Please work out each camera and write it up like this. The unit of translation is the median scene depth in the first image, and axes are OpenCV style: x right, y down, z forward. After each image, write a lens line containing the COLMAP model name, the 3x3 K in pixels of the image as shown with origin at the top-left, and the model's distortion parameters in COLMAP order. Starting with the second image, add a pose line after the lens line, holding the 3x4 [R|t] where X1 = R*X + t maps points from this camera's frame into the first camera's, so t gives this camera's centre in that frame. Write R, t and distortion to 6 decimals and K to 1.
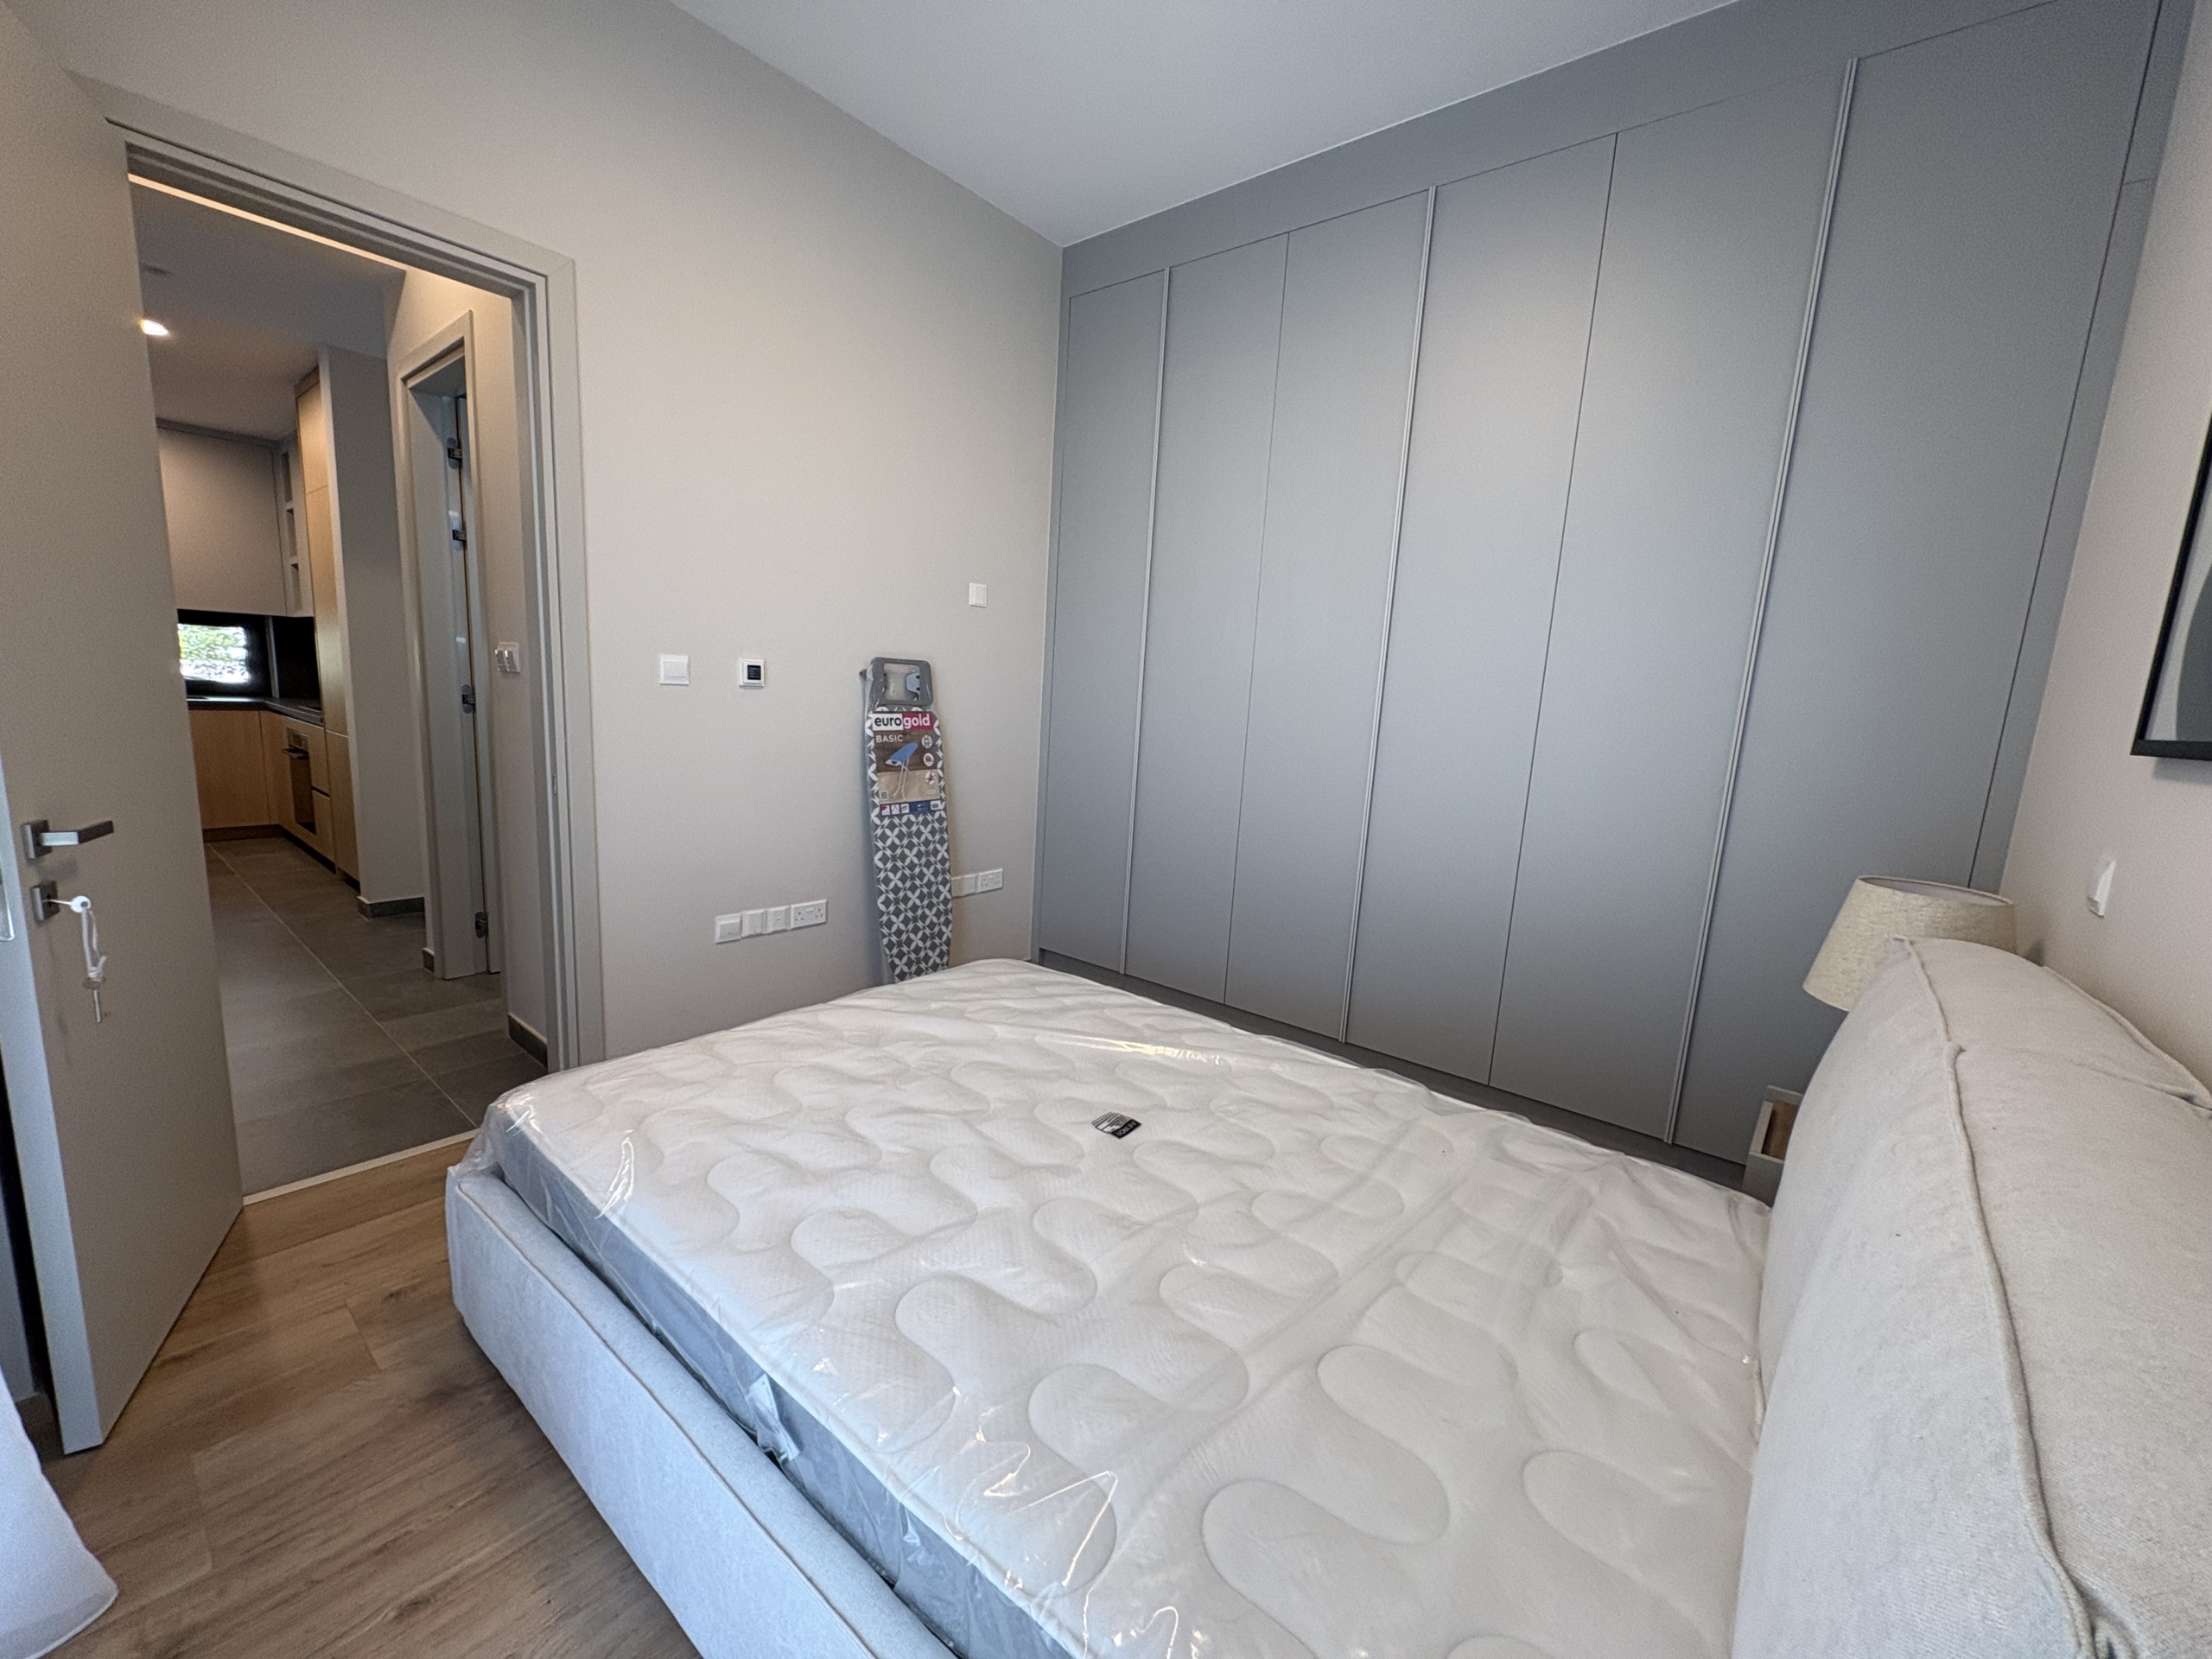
lens RADIAL K [[882.2, 0, 1090.4], [0, 882.2, 829.6], [0, 0, 1]] dist [-0.000344, -0.000039]
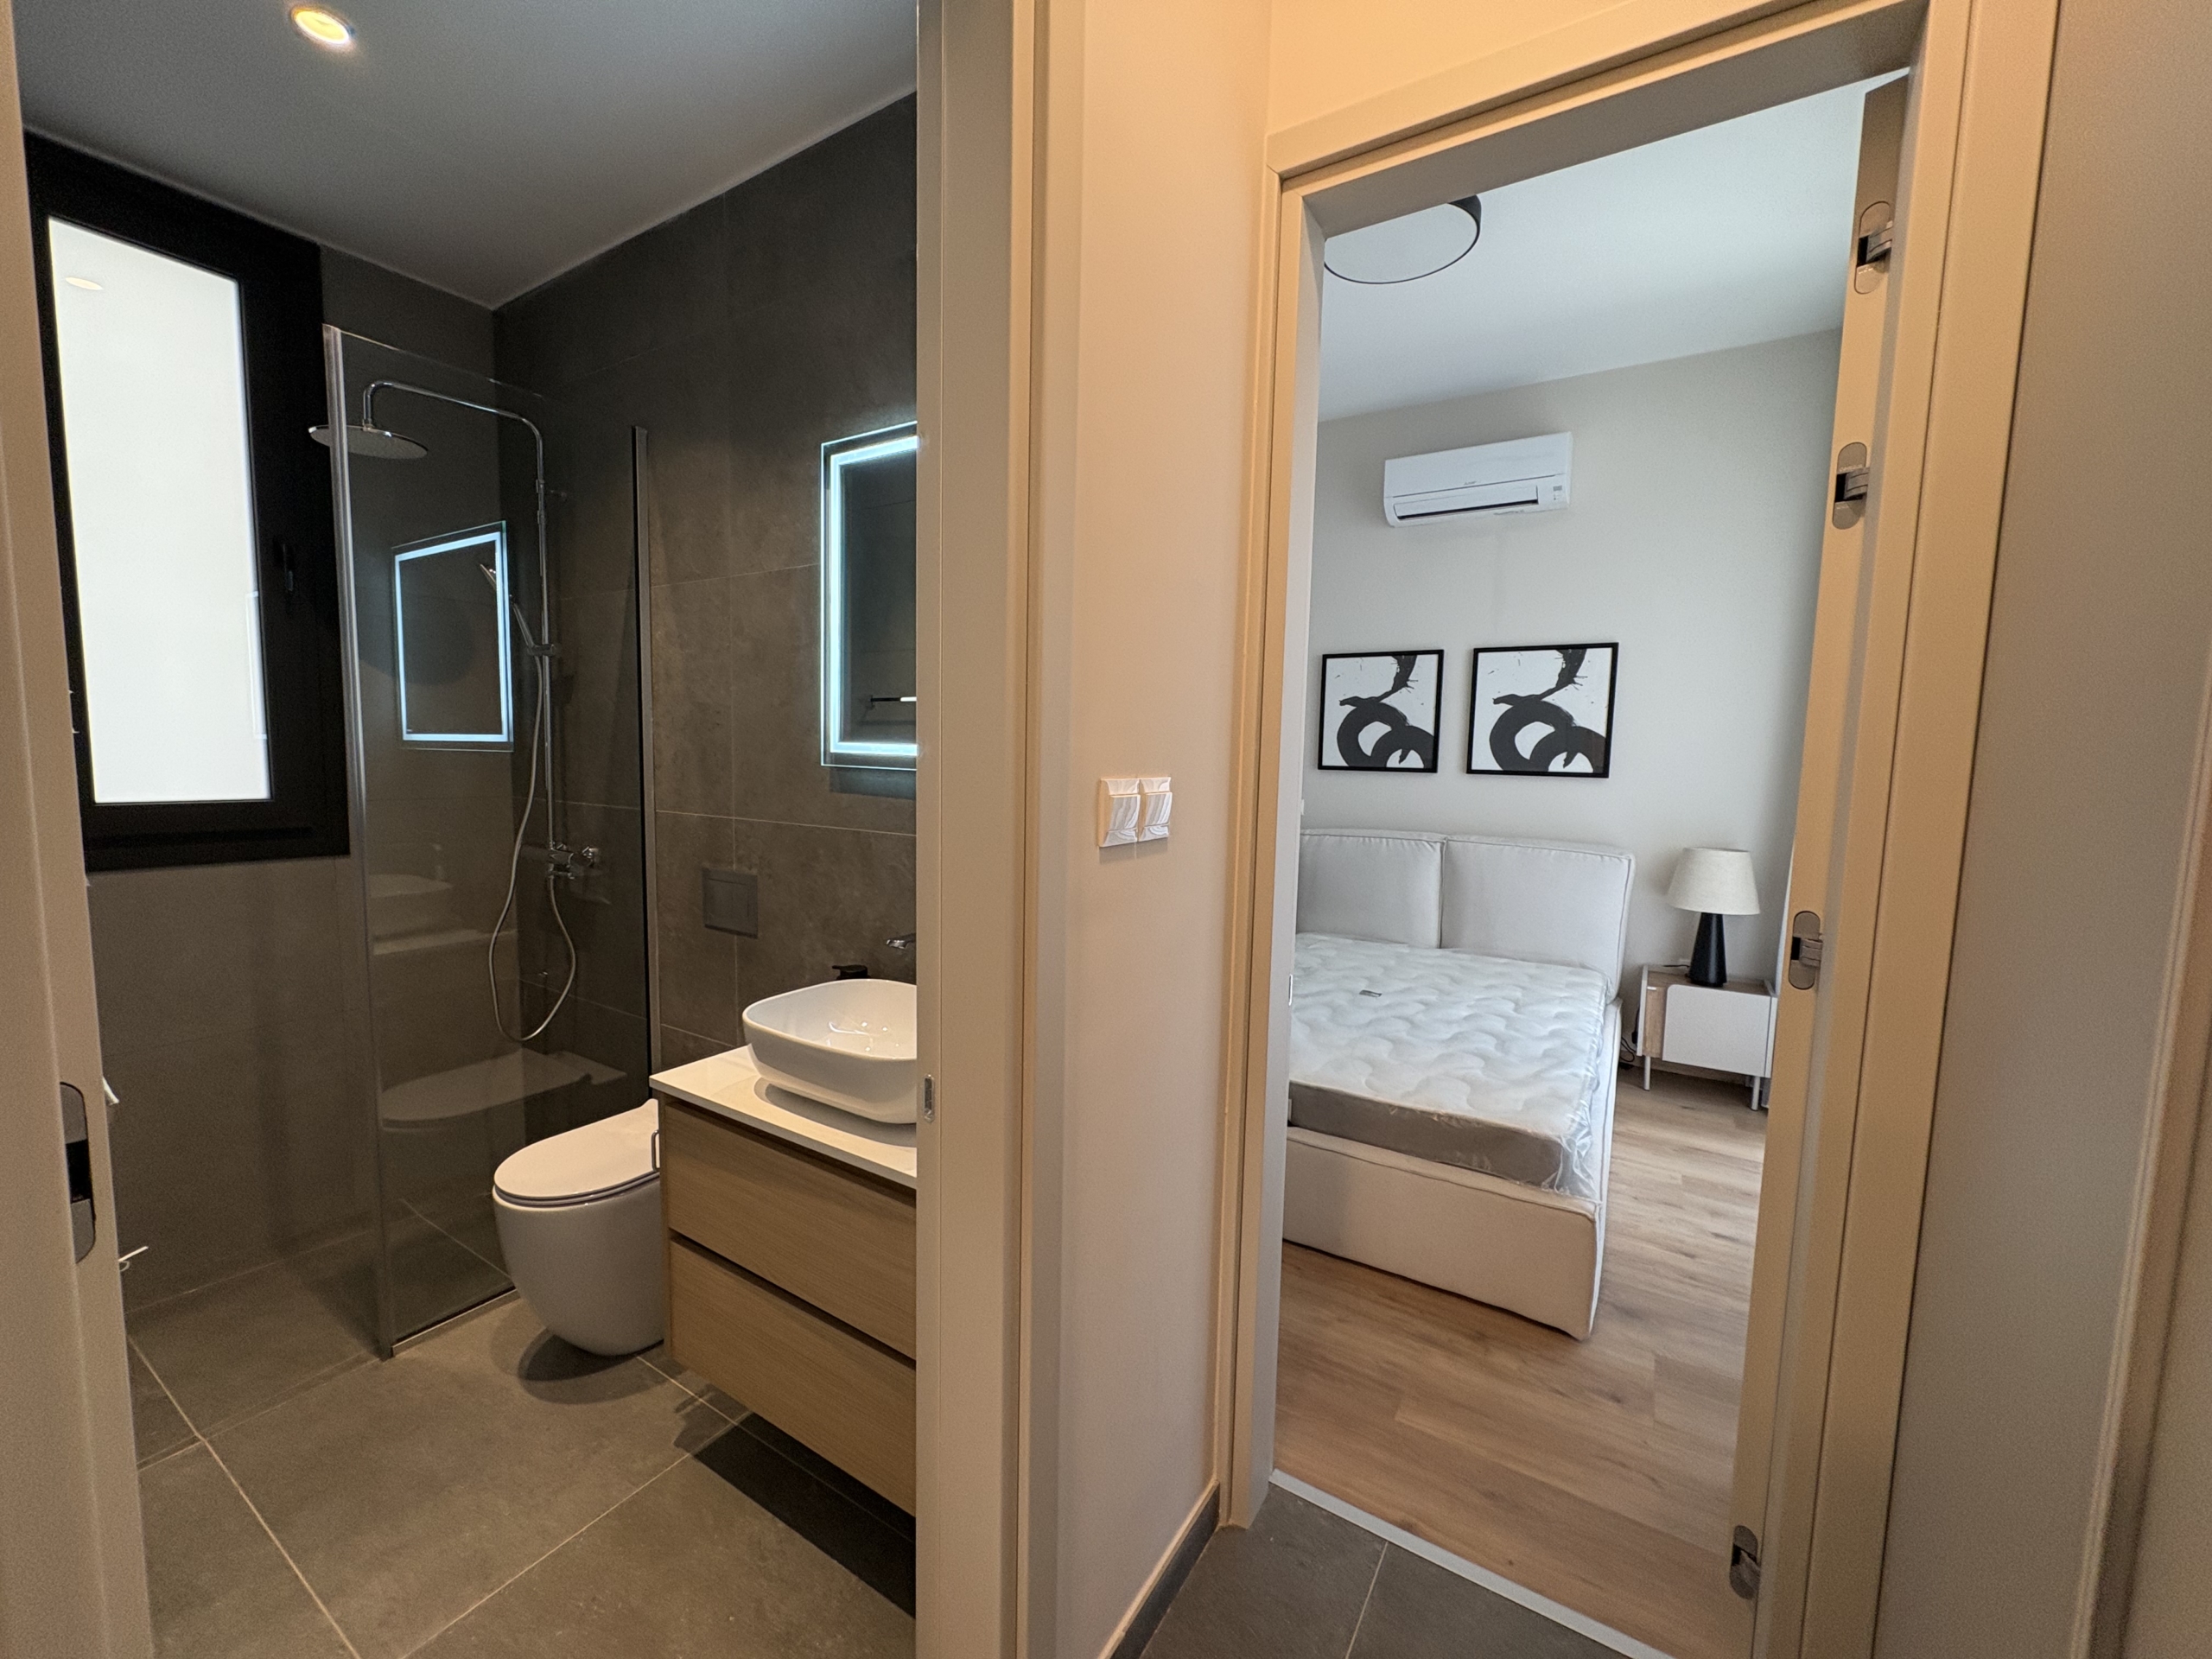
lens RADIAL K [[882.2, 0, 1102.7], [0, 882.2, 830.8], [0, 0, 1]] dist [-0.000344, -0.000039]
pose [[-0.127197, -0.153278, 0.979963, -1.788086], [0.125966, 0.977492, 0.169241, -0.433897], [-0.983846, 0.144969, -0.105026, 1.759004]]
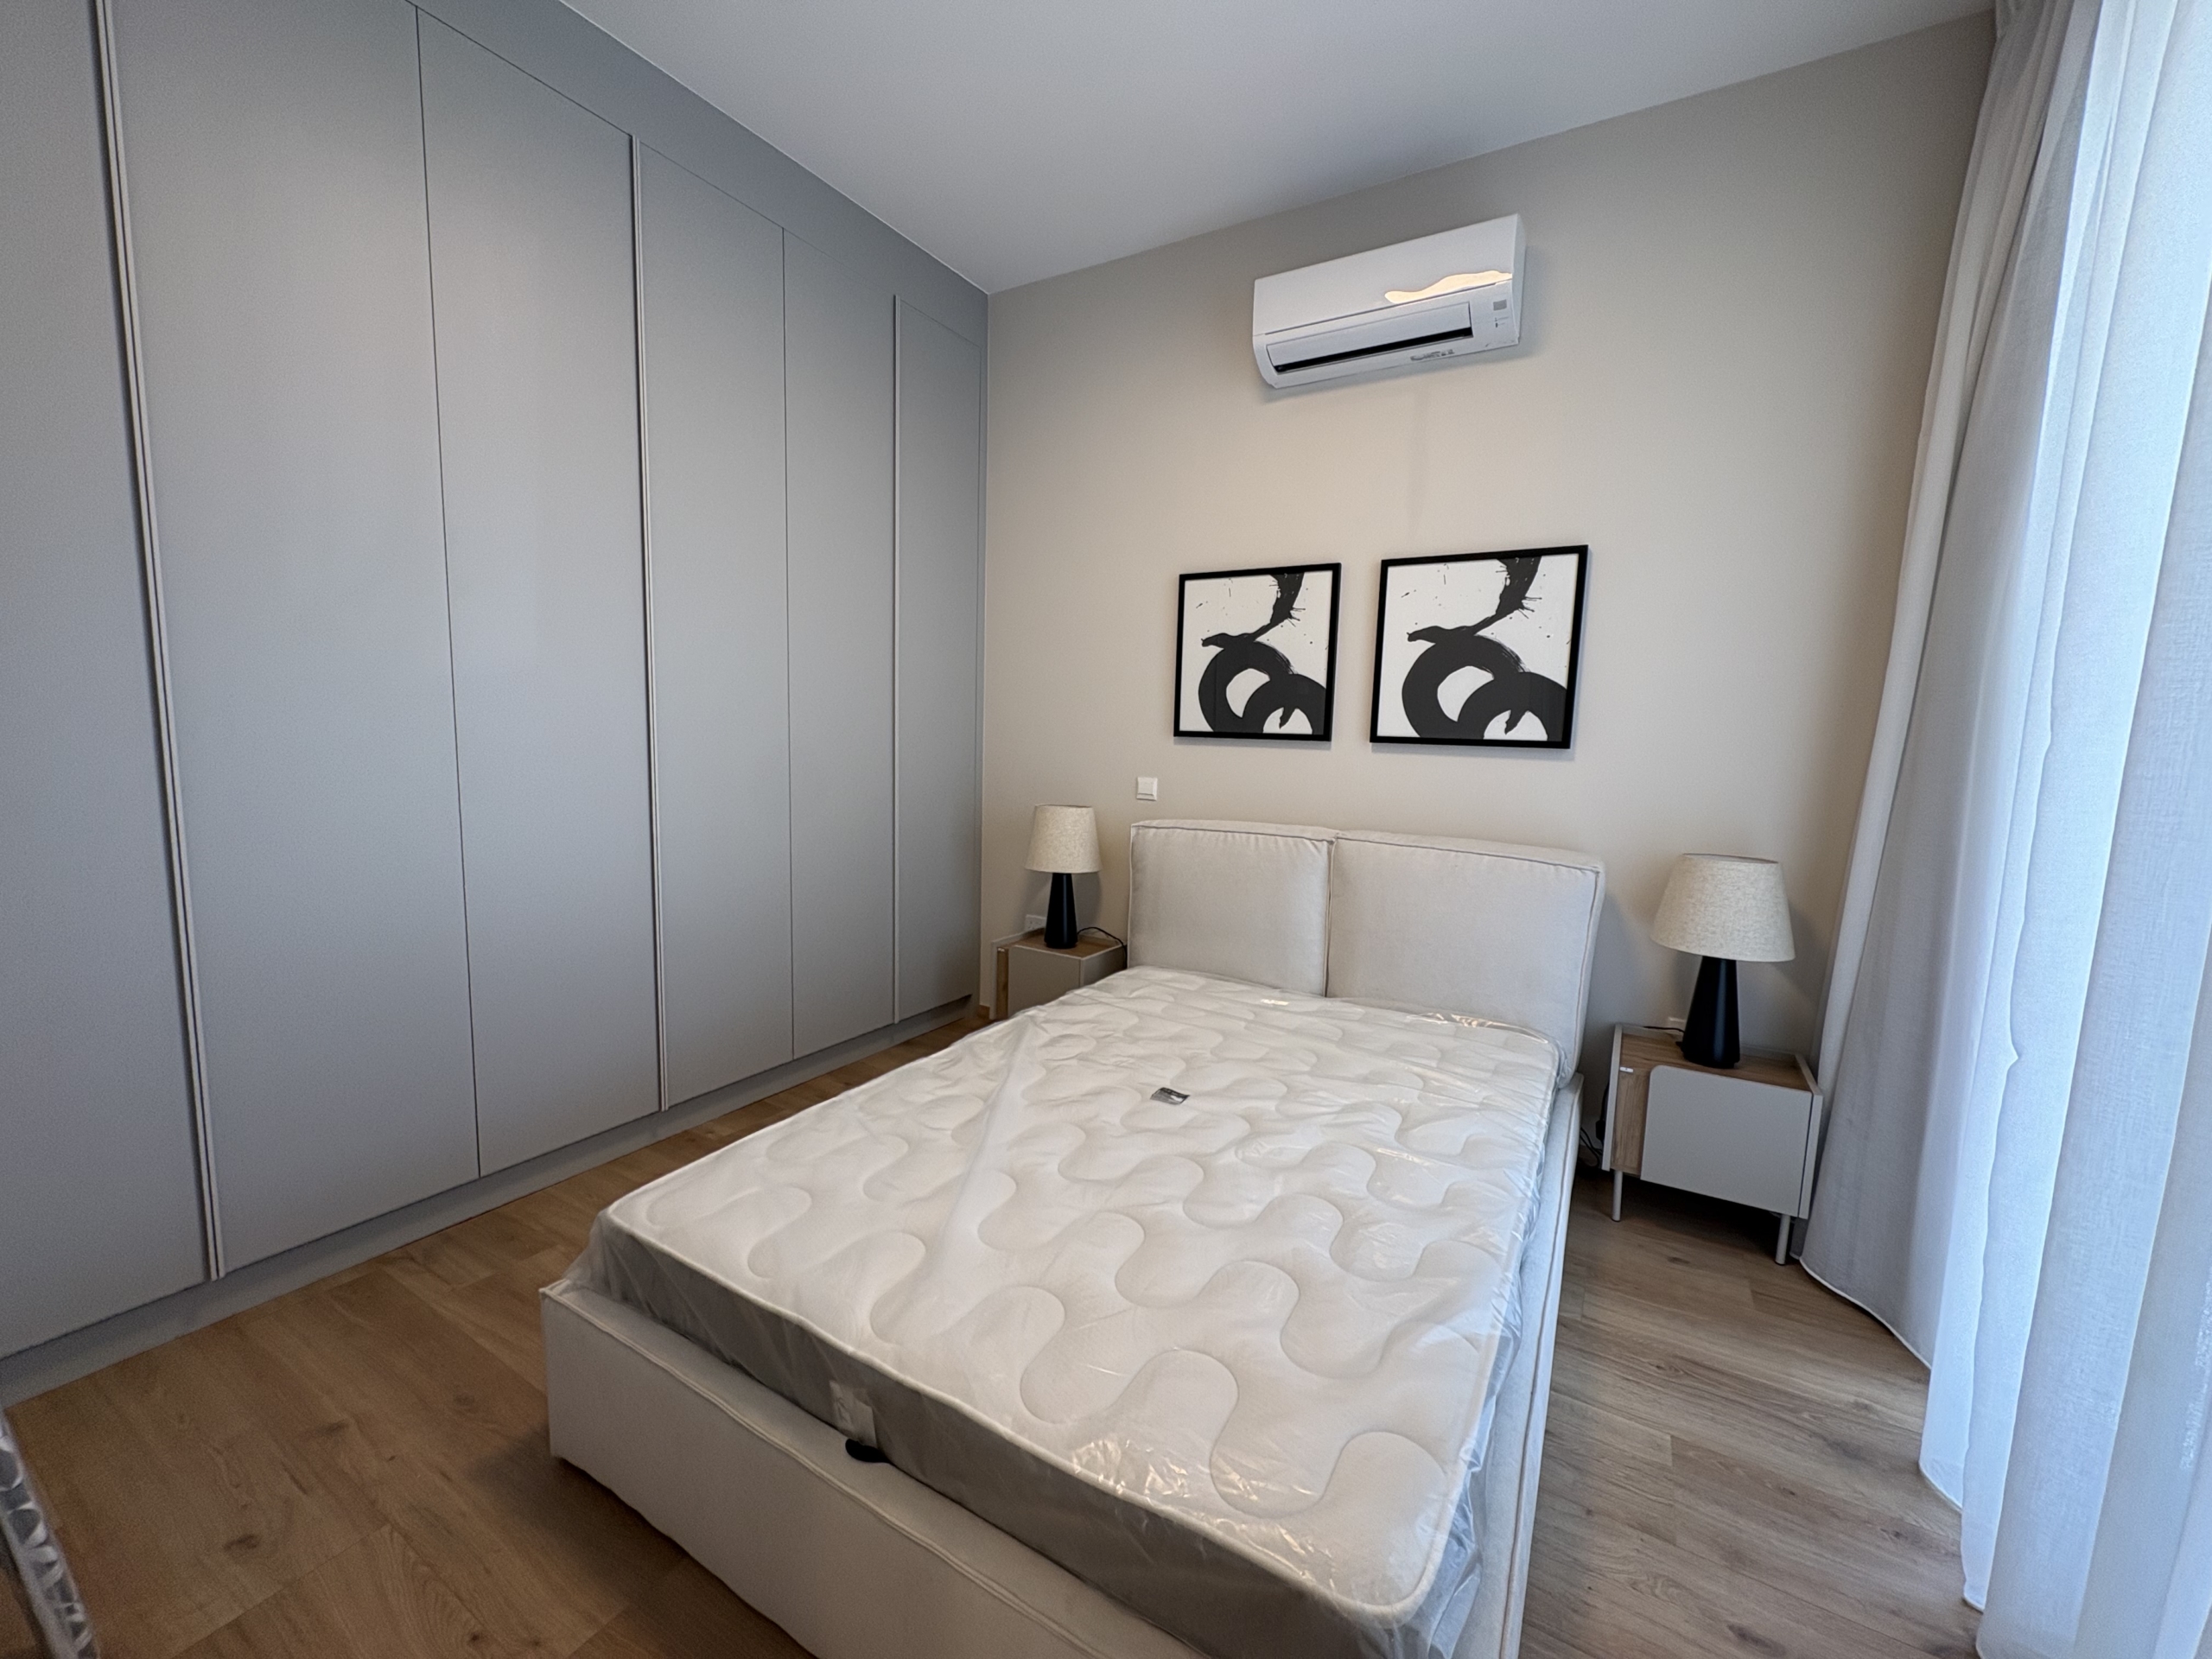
lens RADIAL K [[882.2, 0, 1109.2], [0, 882.2, 830.4], [0, 0, 1]] dist [-0.000344, -0.000039]
pose [[-0.149002, -0.176373, 0.972981, -1.072263], [0.116534, 0.973976, 0.194399, -0.263688], [-0.981946, 0.142351, -0.124571, 1.190185]]
